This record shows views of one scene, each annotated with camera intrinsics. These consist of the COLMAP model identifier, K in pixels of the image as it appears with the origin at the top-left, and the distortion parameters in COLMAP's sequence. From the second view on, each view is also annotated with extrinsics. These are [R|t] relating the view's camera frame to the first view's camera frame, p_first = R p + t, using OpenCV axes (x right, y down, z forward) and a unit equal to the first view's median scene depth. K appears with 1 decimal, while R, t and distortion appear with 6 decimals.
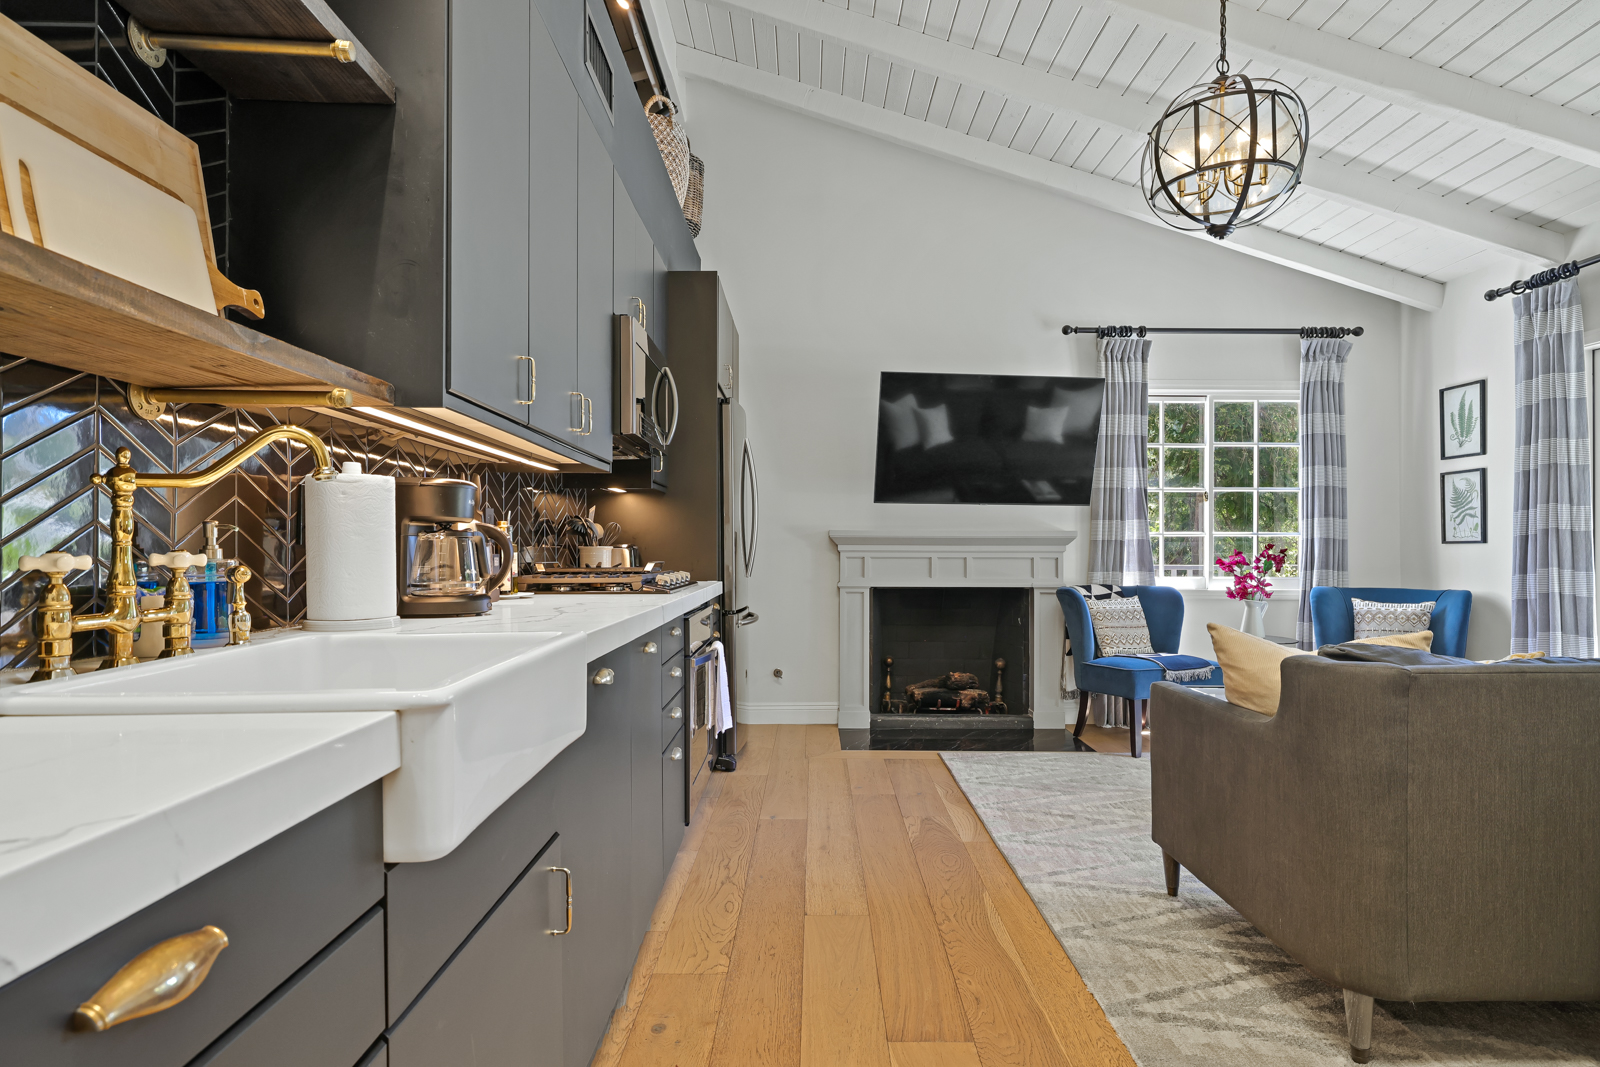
lens RADIAL K [[875.9, 0, 802.7], [0, 875.9, 538.7], [0, 0, 1]] dist [0.000044, 0.000018]
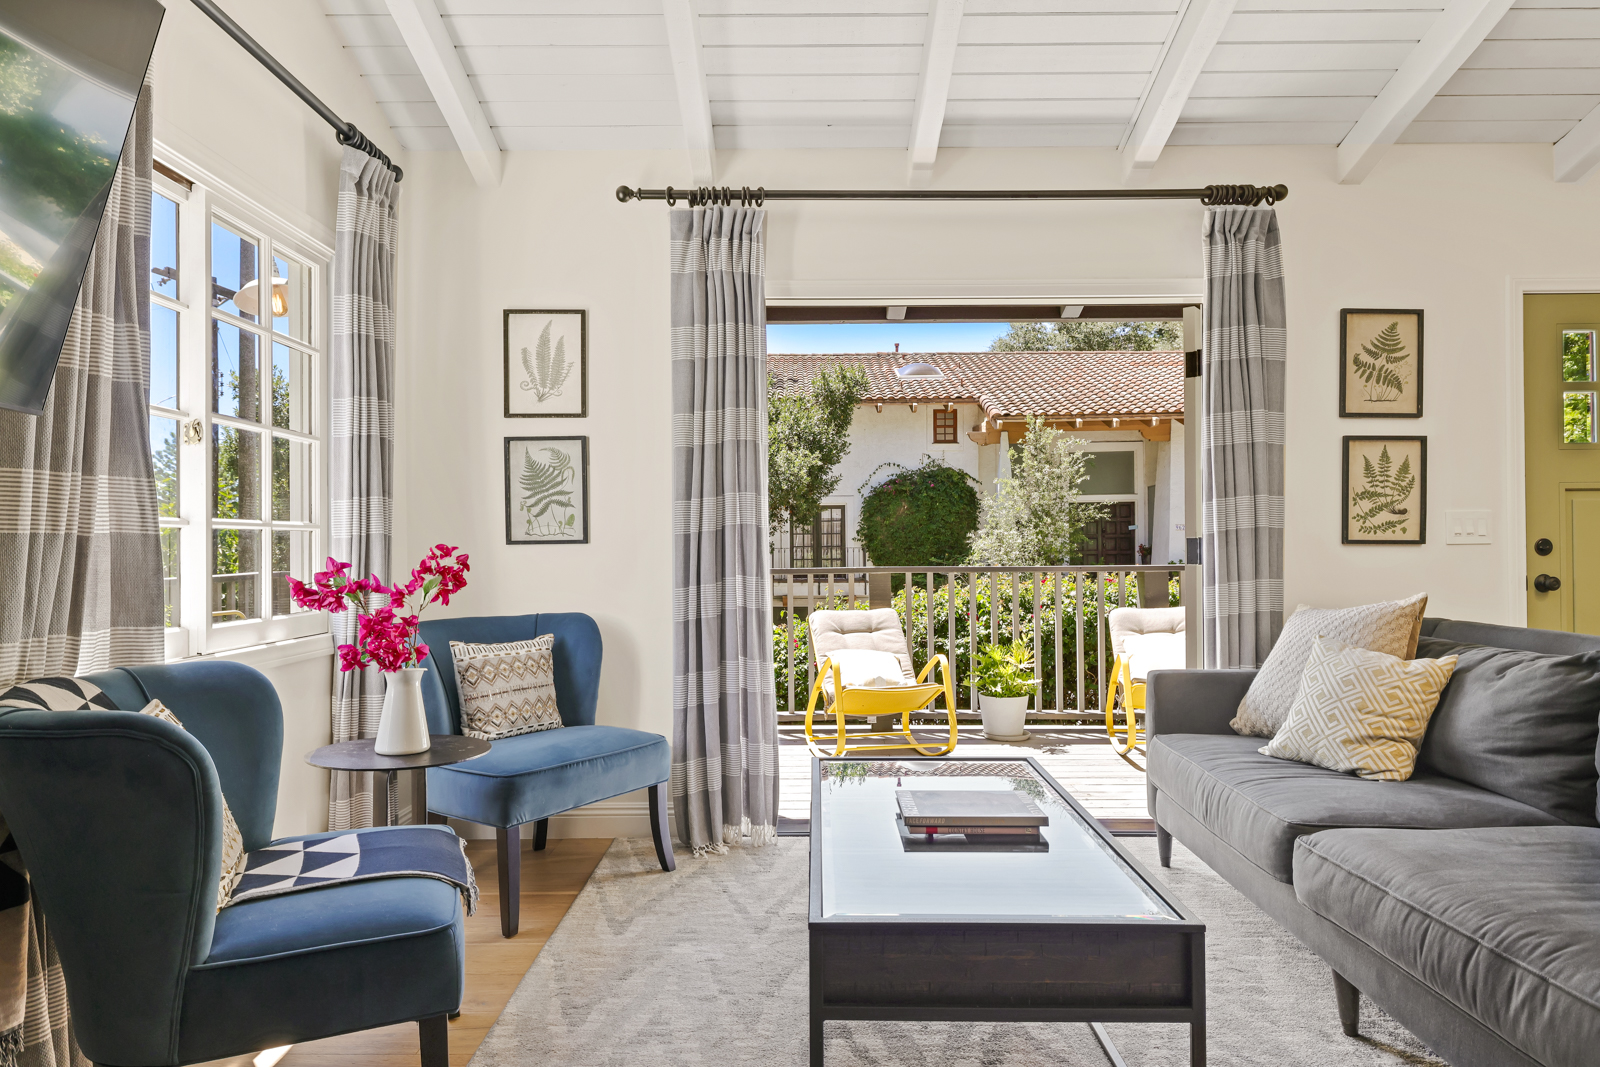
lens RADIAL K [[953.8, 0, 801.0], [0, 953.8, 537.1], [0, 0, 1]] dist [0.003530, 0.000058]
pose [[0.017080, 0.006614, 0.999832, 0.018697], [-0.003930, 0.999971, -0.006547, 0.004030], [-0.999846, -0.003818, 0.017106, 0.791165]]
